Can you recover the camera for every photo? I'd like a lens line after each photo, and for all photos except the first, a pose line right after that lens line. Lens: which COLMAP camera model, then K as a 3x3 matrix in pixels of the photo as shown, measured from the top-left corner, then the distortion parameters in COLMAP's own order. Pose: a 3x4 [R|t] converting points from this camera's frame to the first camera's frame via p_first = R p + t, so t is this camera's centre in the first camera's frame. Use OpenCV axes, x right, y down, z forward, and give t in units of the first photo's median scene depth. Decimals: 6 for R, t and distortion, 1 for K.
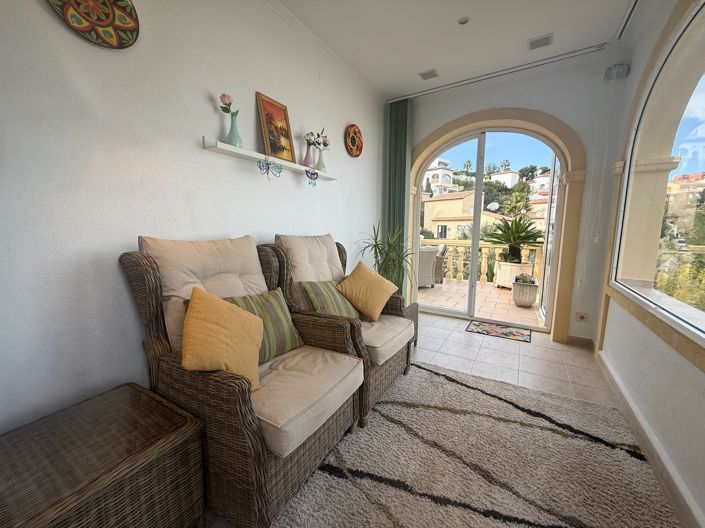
lens RADIAL K [[280.7, 0, 349.4], [0, 280.7, 266.5], [0, 0, 1]] dist [-0.007293, 0.000593]
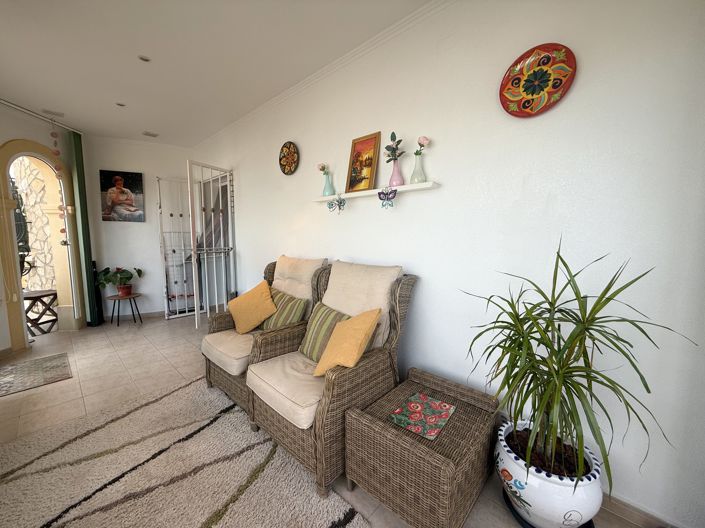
lens RADIAL K [[280.7, 0, 352.0], [0, 280.7, 264.3], [0, 0, 1]] dist [-0.007293, 0.000593]
pose [[-0.192553, 0.093222, -0.976848, 0.859134], [-0.129295, 0.984388, 0.119428, -0.238358], [0.972731, 0.149298, -0.177494, 1.244243]]
